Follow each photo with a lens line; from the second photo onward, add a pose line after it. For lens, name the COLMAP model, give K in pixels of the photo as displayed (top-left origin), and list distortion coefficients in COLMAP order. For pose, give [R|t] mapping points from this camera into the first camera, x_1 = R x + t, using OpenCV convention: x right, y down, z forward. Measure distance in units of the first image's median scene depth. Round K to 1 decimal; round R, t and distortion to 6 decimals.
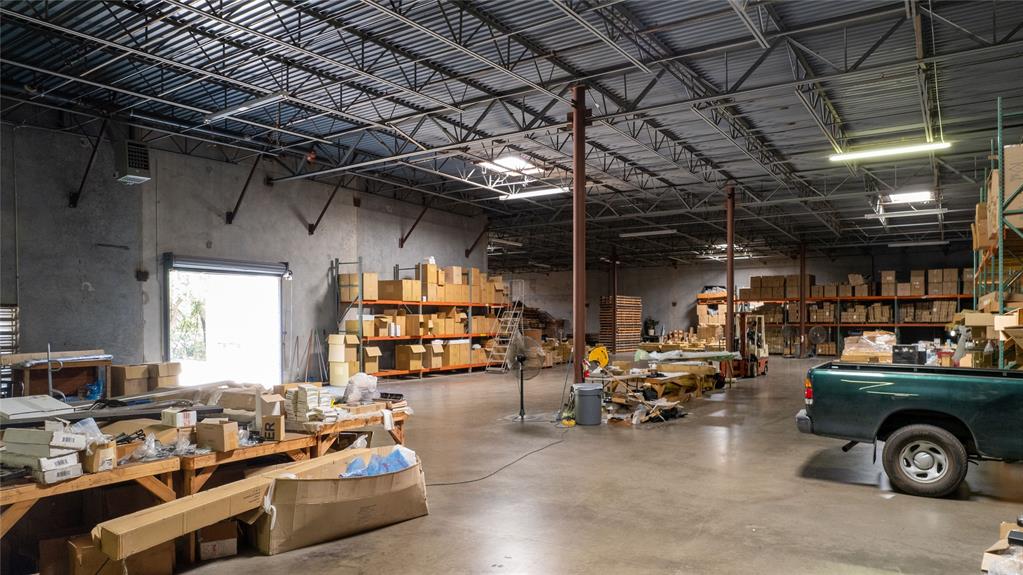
lens RADIAL K [[663.7, 0, 523.0], [0, 663.7, 323.0], [0, 0, 1]] dist [-0.083576, 0.070416]
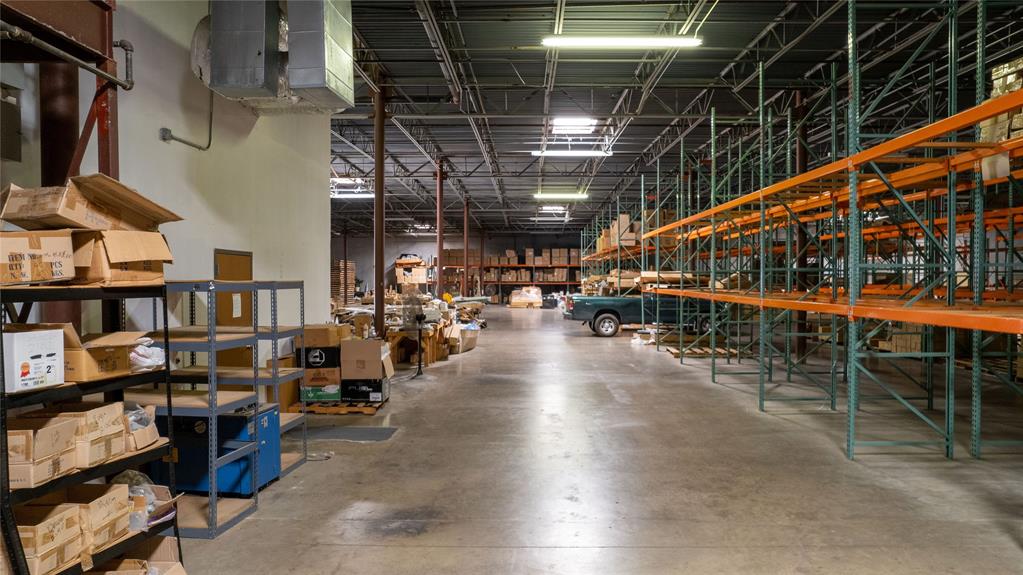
lens RADIAL K [[621.2, 0, 532.5], [0, 621.2, 284.0], [0, 0, 1]] dist [0.000658, 0.000000]
pose [[0.834735, 0.001836, 0.550649, -0.278930], [-0.002950, 0.999995, 0.001138, 0.003175], [-0.550644, -0.002574, 0.834736, -0.270380]]
